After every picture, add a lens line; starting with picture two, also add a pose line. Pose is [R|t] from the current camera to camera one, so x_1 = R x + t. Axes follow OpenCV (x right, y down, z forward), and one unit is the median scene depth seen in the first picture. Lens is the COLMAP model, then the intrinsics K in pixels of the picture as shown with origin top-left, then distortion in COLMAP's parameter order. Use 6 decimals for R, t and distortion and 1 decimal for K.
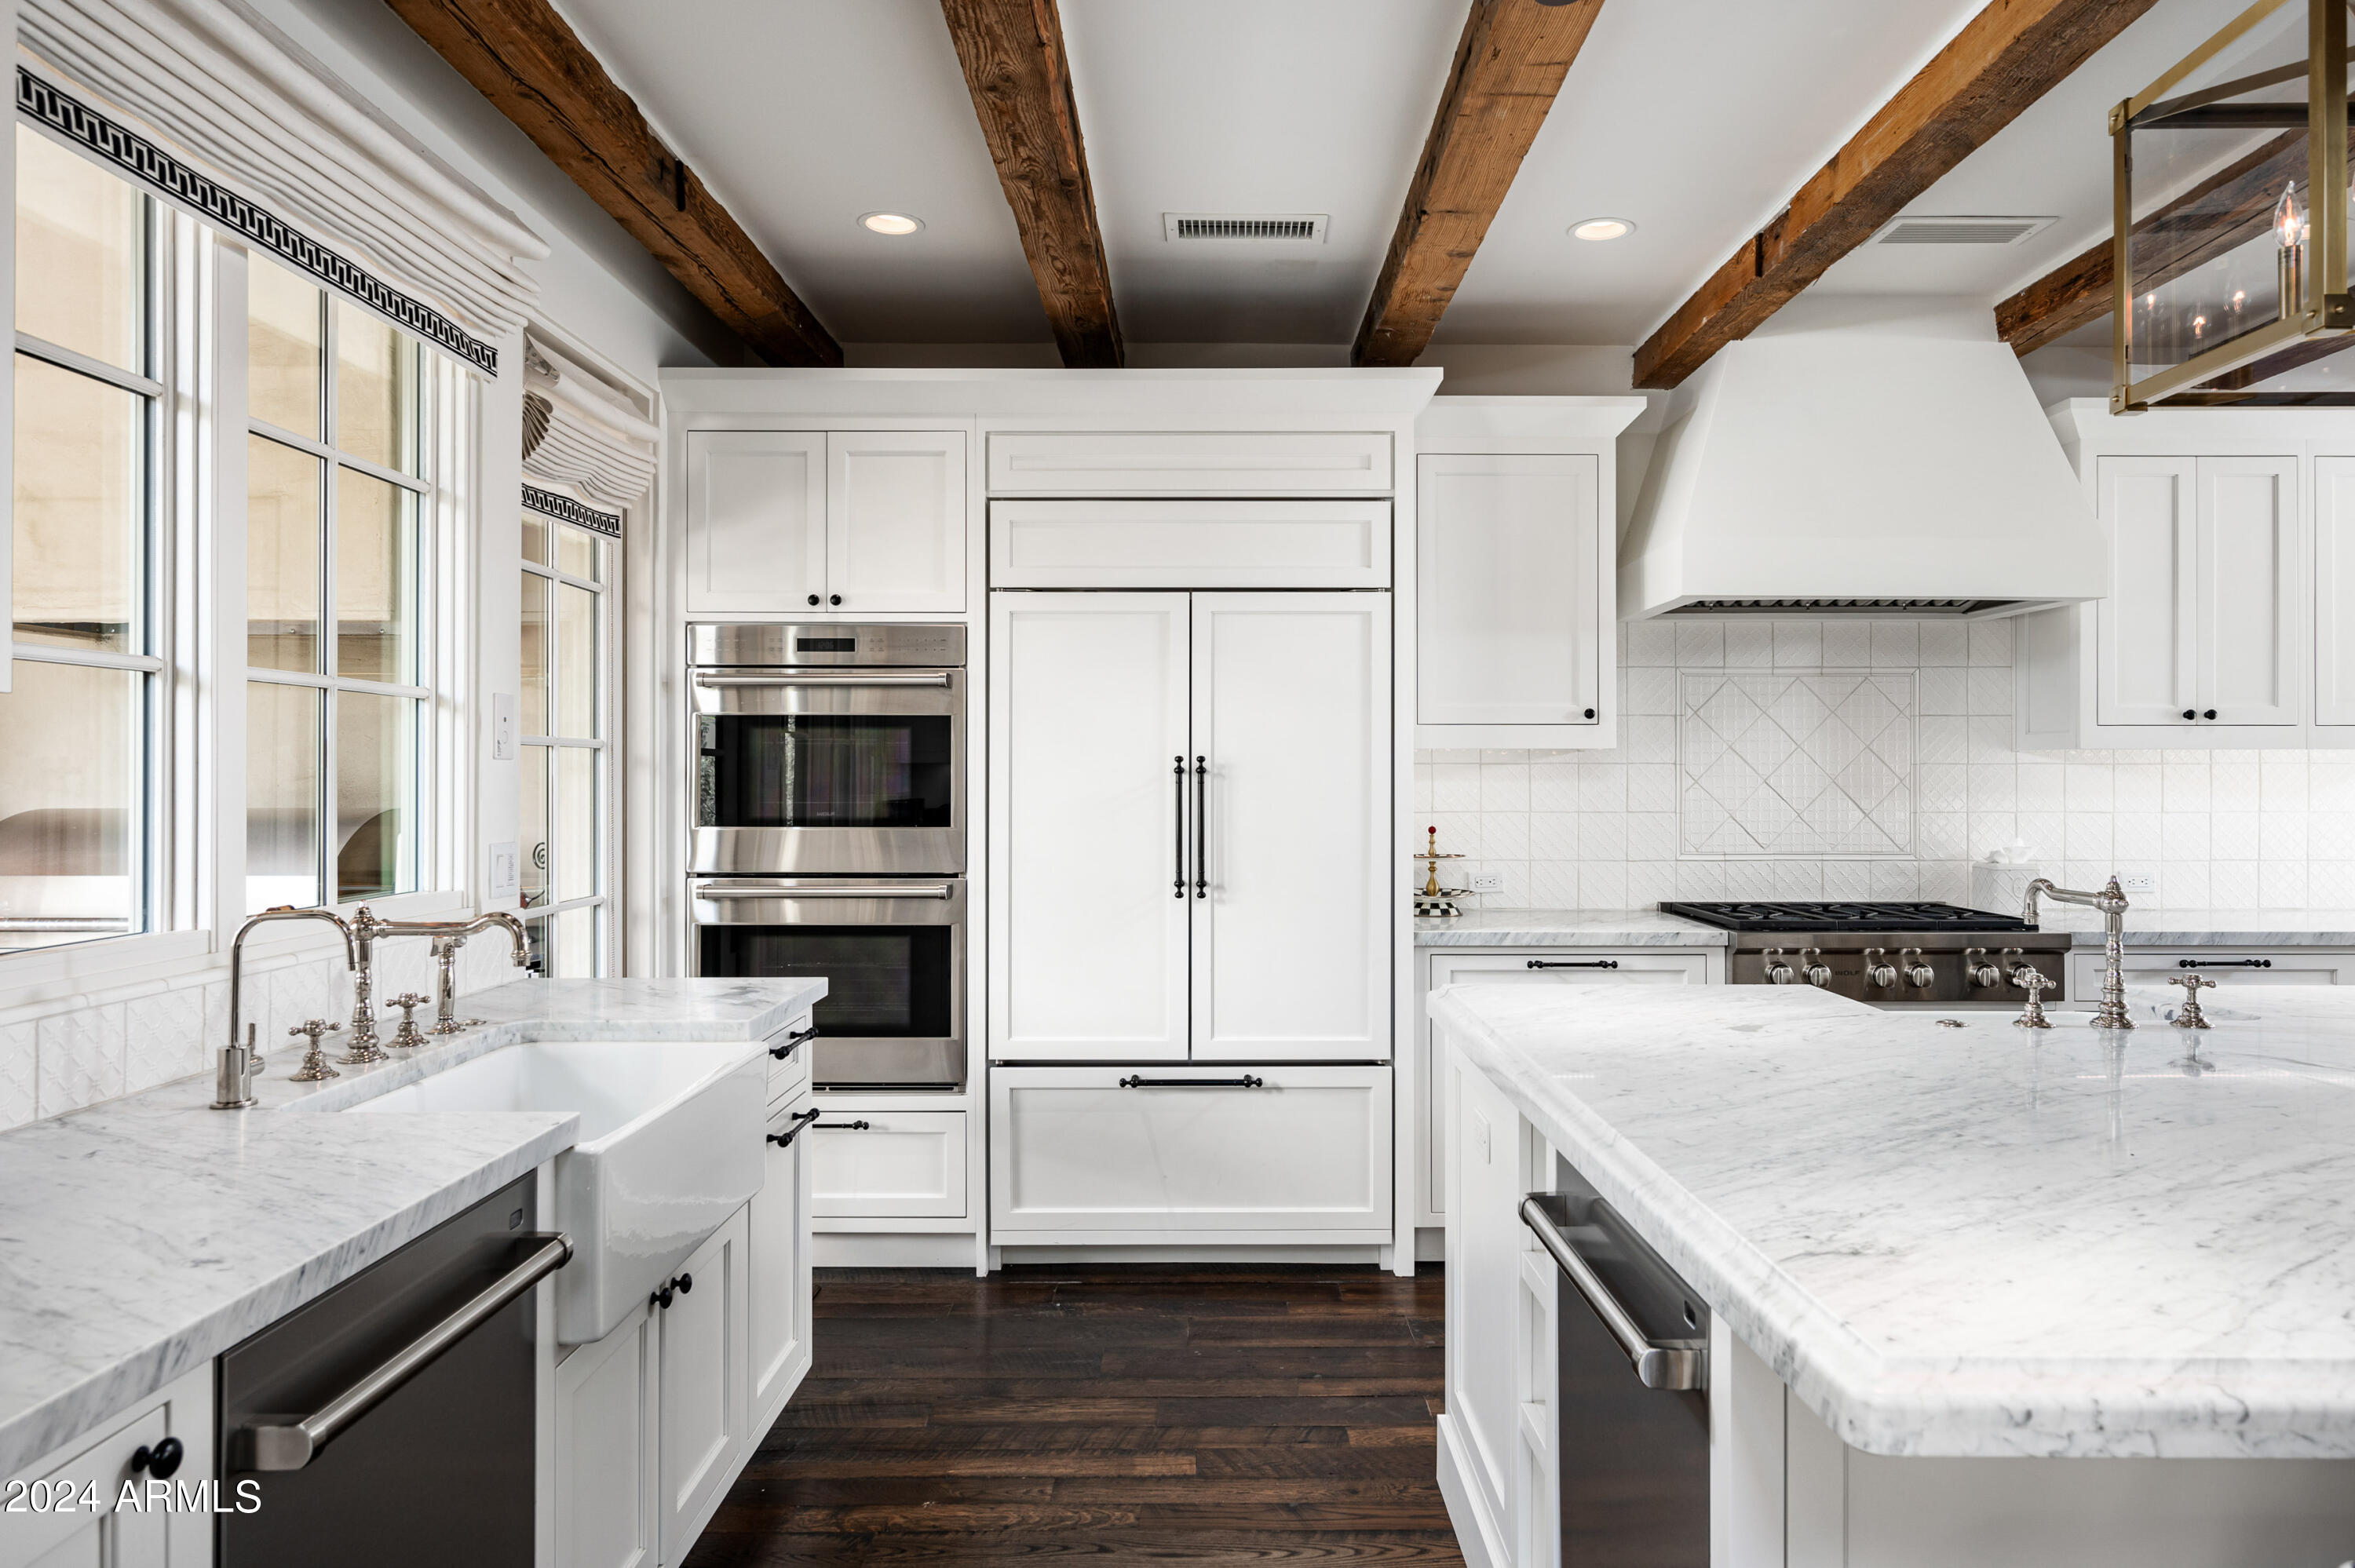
lens RADIAL K [[1473.6, 0, 1177.5], [0, 1473.6, 784.0], [0, 0, 1]] dist [-0.028849, 0.000093]
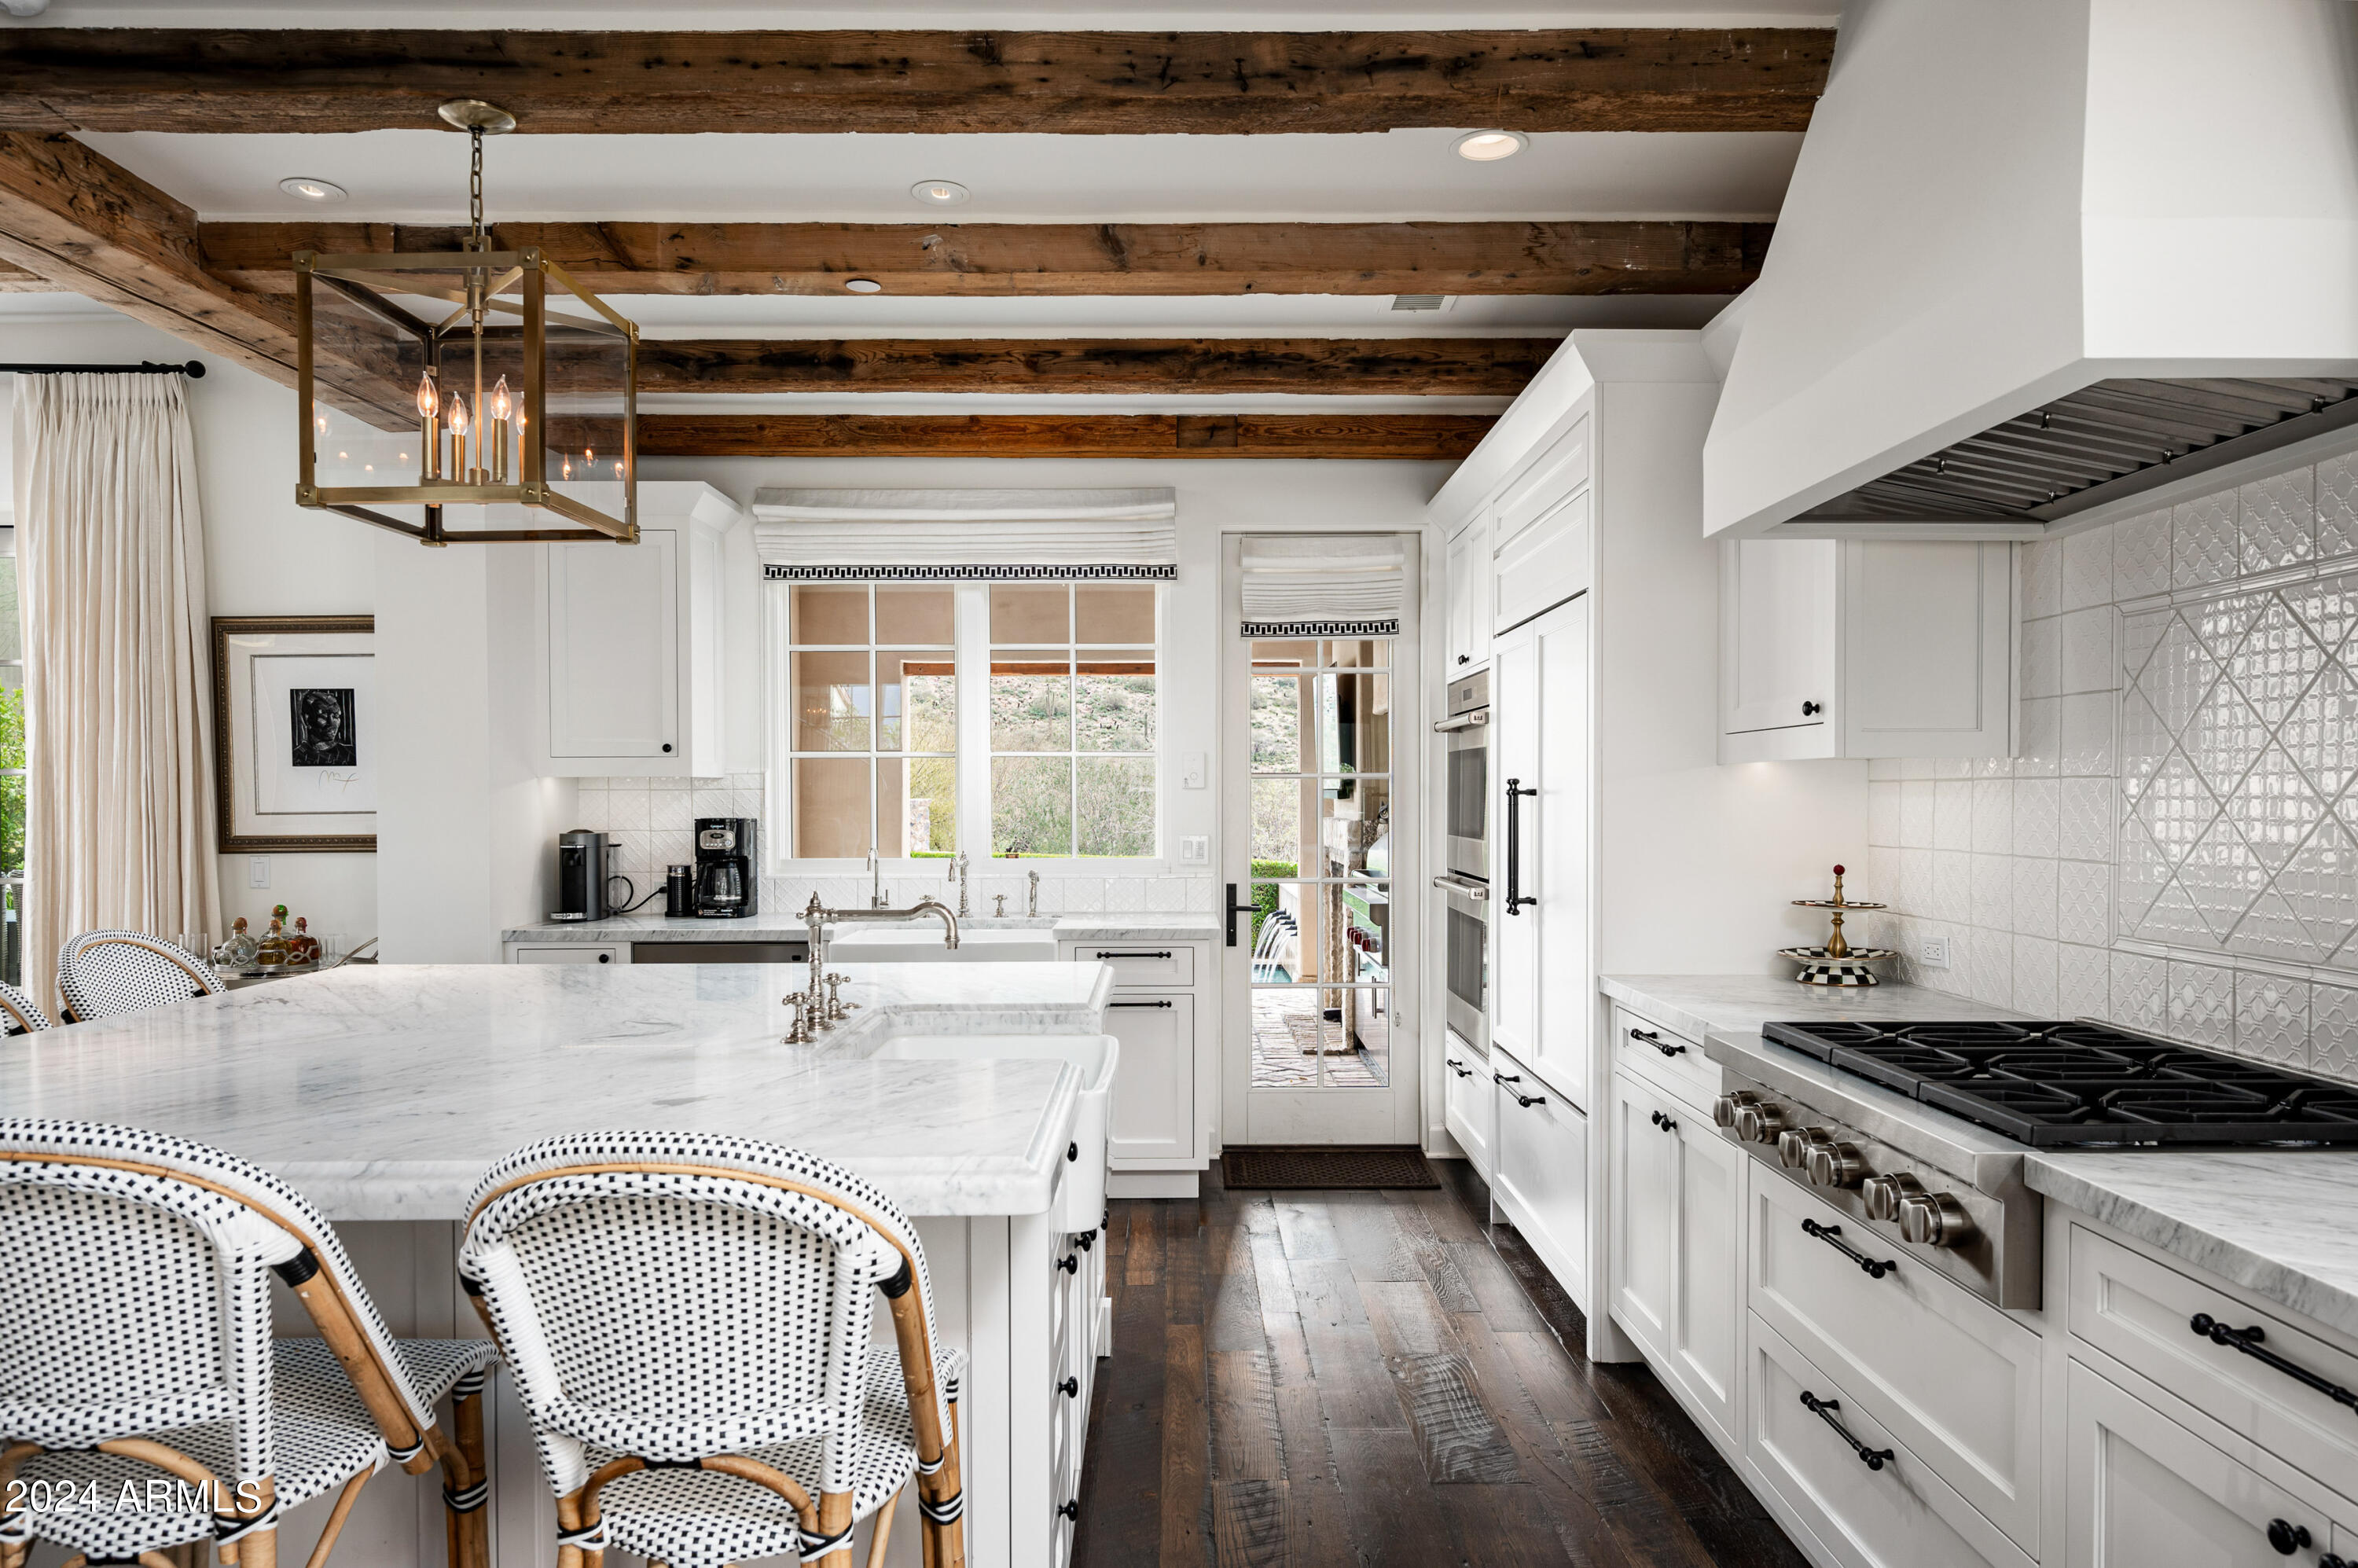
lens RADIAL K [[1482.4, 0, 1182.8], [0, 1482.4, 818.0], [0, 0, 1]] dist [-0.004269, -0.000590]
pose [[0.020530, 0.014582, -0.999683, 0.982400], [-0.006809, 0.999872, 0.014445, -0.004061], [0.999766, 0.006510, 0.020627, 0.692286]]
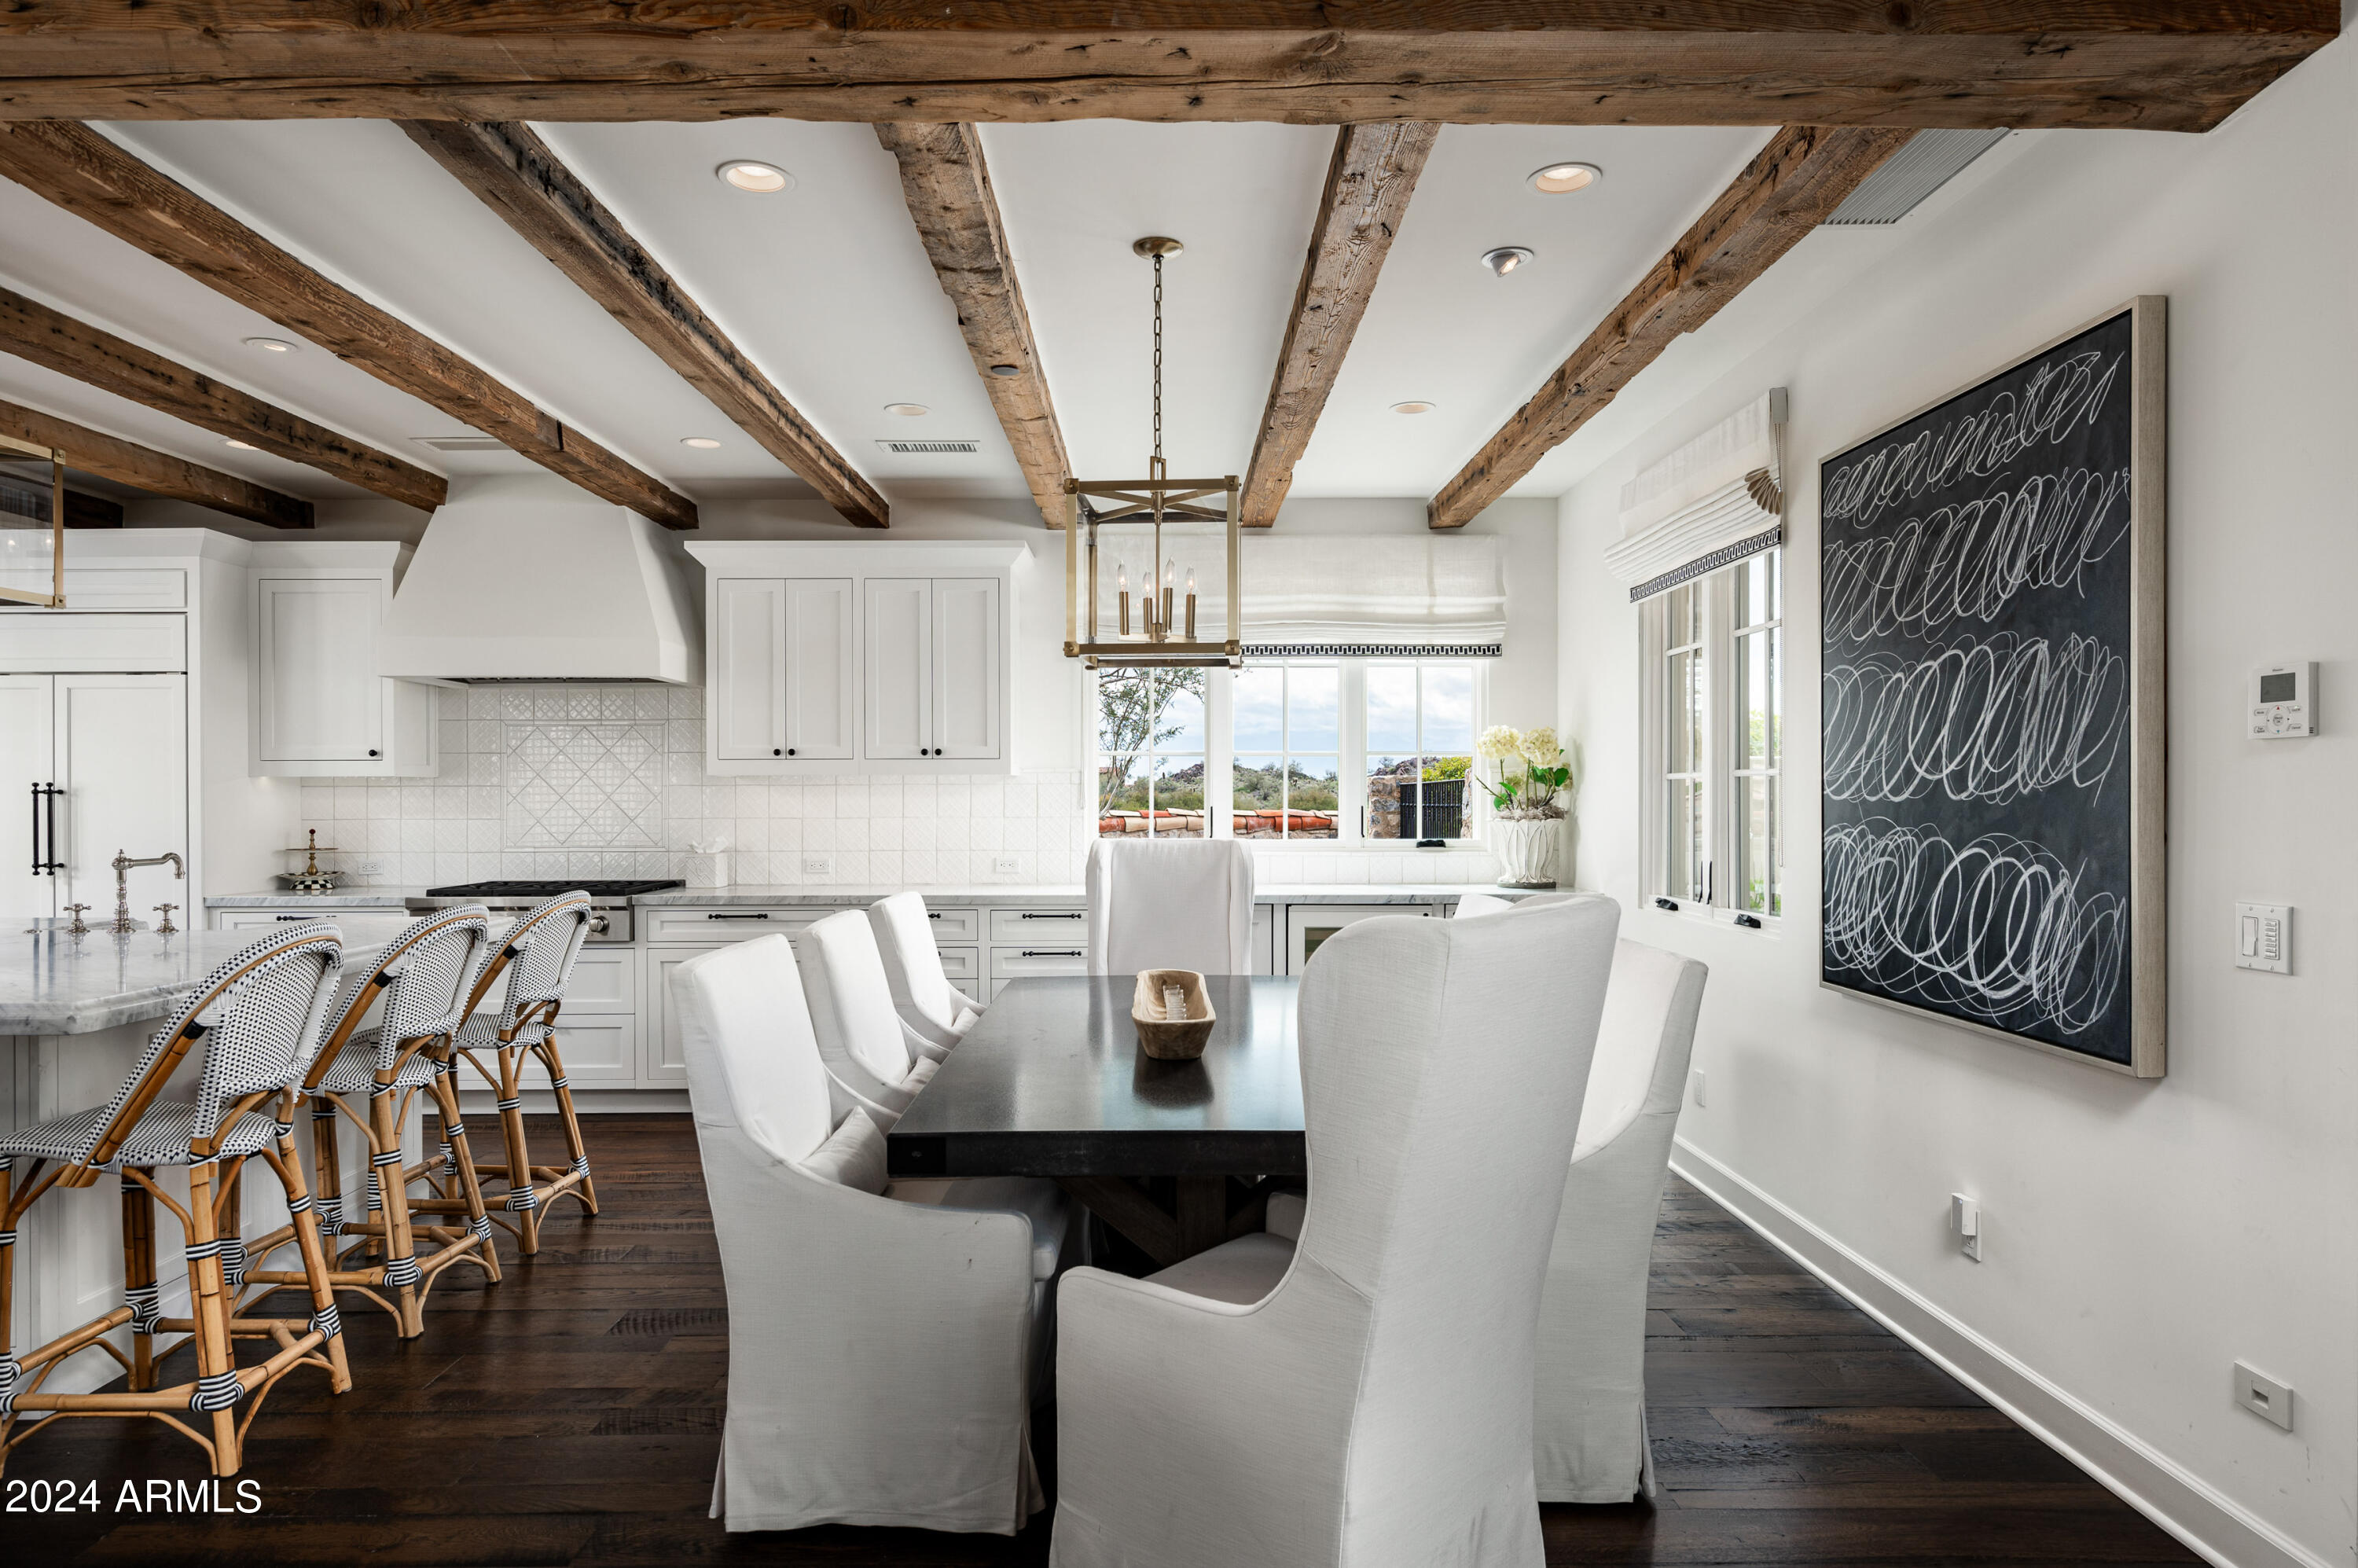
lens RADIAL K [[1365.1, 0, 1177.9], [0, 1365.1, 795.3], [0, 0, 1]] dist [-0.001841, -0.002019]
pose [[0.999643, -0.003714, 0.026462, 1.072008], [0.003892, 0.999970, -0.006675, 0.007752], [-0.026437, 0.006776, 0.999628, -0.417775]]
